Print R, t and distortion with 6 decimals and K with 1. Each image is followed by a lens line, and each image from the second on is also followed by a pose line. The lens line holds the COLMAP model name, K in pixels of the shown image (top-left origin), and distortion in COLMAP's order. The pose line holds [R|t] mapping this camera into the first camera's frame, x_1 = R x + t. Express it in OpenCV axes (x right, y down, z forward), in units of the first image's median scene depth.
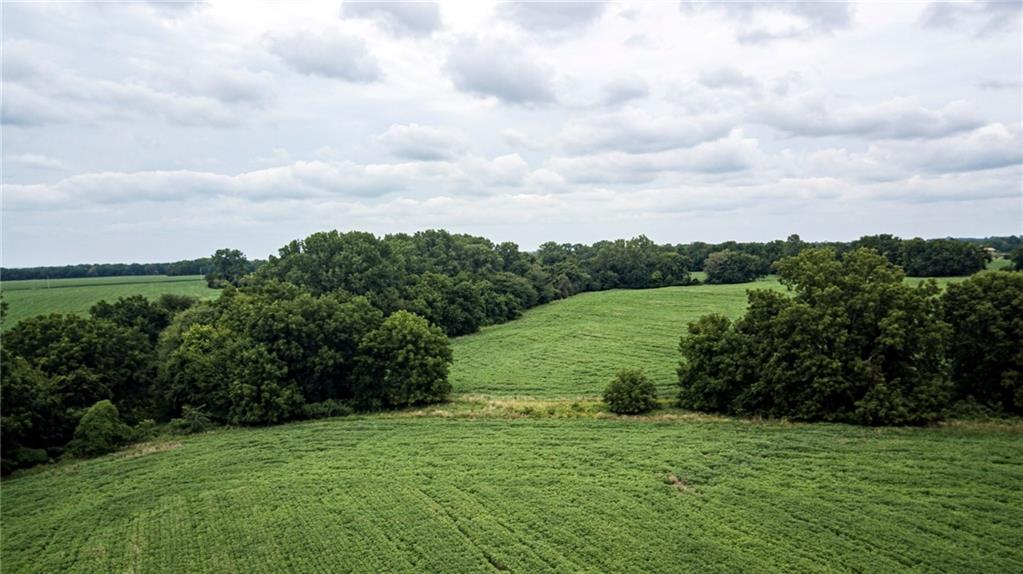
lens RADIAL K [[772.9, 0, 506.2], [0, 772.9, 285.7], [0, 0, 1]] dist [0.001995, 0.004960]
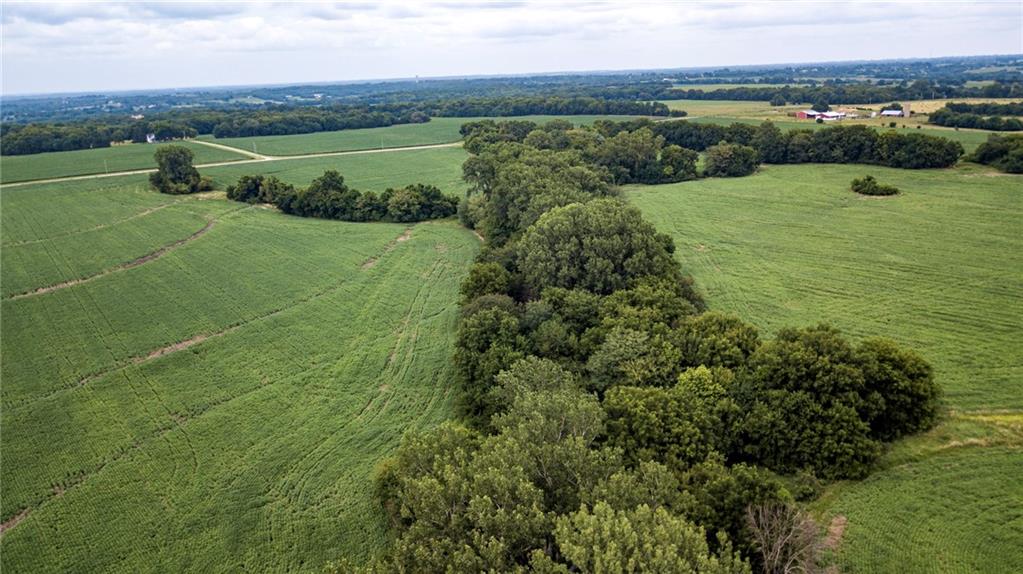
lens RADIAL K [[772.9, 0, 502.7], [0, 772.9, 288.8], [0, 0, 1]] dist [0.001995, 0.004960]
pose [[0.959621, -0.082545, 0.268911, -1.084182], [0.022339, 0.975319, 0.219666, -0.321544], [-0.280406, -0.204789, 0.937781, 0.232340]]
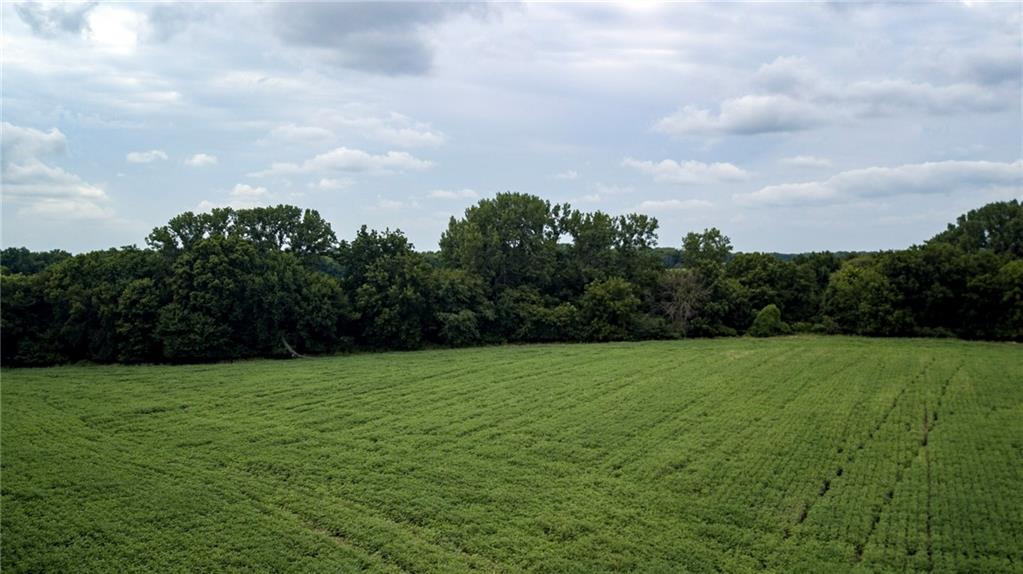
lens RADIAL K [[772.9, 0, 515.0], [0, 772.9, 288.1], [0, 0, 1]] dist [0.001995, 0.004960]
pose [[0.611295, 0.066859, -0.788573, 0.332110], [-0.059642, 0.997483, 0.038338, 0.079430], [0.789152, 0.023596, 0.613745, -0.301150]]
